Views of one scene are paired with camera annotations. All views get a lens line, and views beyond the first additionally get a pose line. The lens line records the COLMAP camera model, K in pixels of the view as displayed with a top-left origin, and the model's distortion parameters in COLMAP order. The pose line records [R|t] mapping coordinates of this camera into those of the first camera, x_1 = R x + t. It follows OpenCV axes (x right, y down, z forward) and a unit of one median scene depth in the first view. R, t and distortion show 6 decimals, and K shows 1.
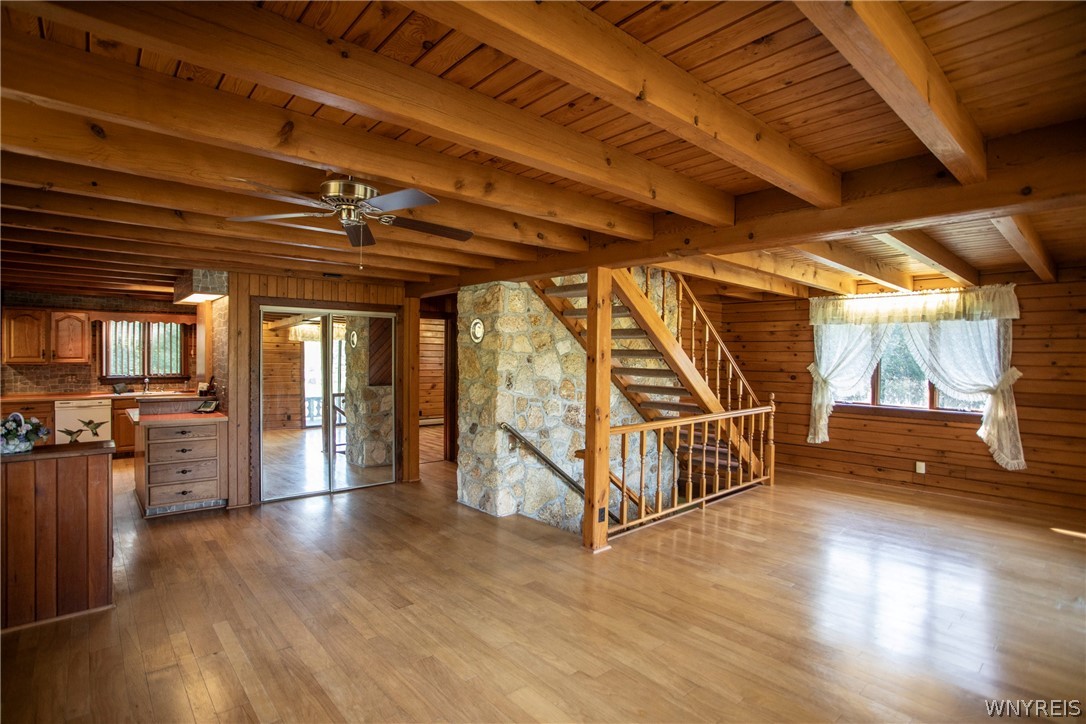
lens RADIAL K [[524.7, 0, 536.5], [0, 524.7, 364.9], [0, 0, 1]] dist [-0.016887, -0.000121]
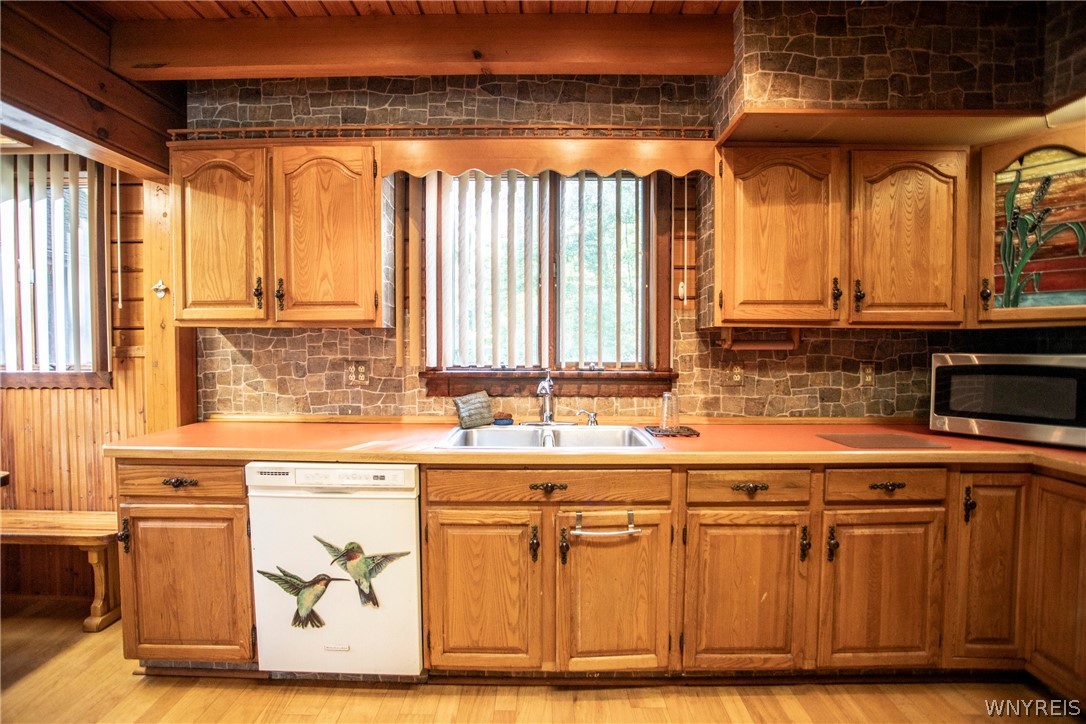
lens RADIAL K [[524.7, 0, 542.6], [0, 524.7, 362.8], [0, 0, 1]] dist [-0.016887, -0.000121]
pose [[0.735535, 0.022029, -0.677129, -0.602680], [-0.004296, 0.999603, 0.027853, 0.010089], [0.677474, -0.017578, 0.735337, 0.852020]]
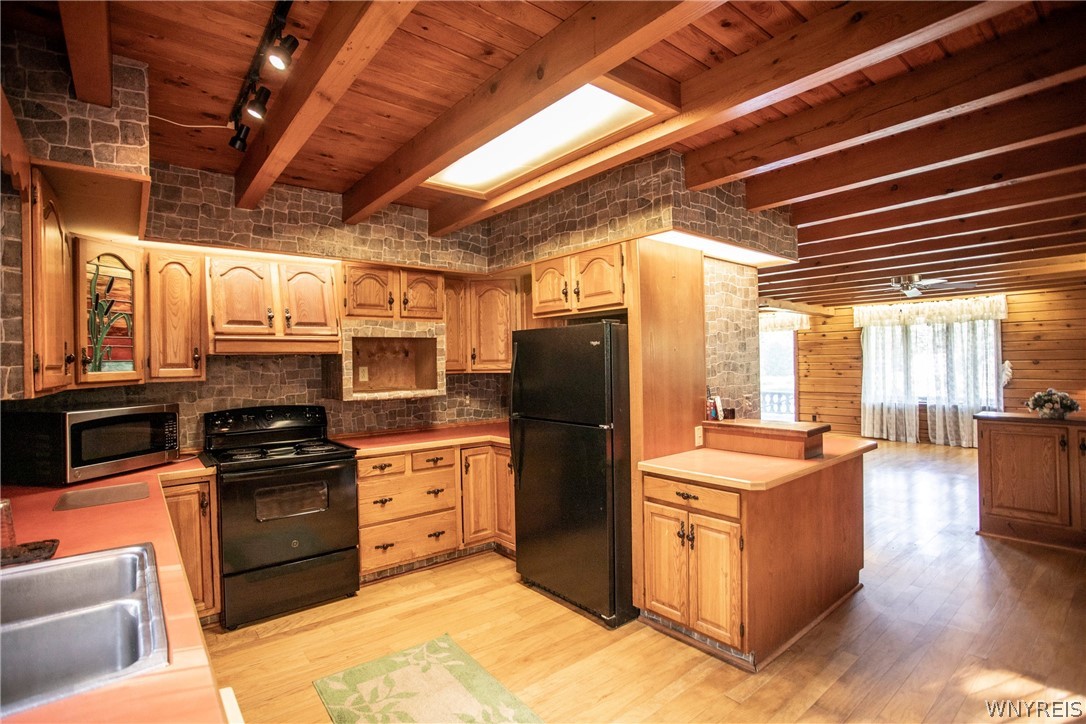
lens RADIAL K [[524.7, 0, 542.8], [0, 524.7, 360.4], [0, 0, 1]] dist [-0.016887, -0.000121]
pose [[0.046318, -0.001847, 0.998925, -0.996883], [0.032295, 0.999478, 0.000351, -0.014205], [-0.998405, 0.032244, 0.046353, 0.916315]]
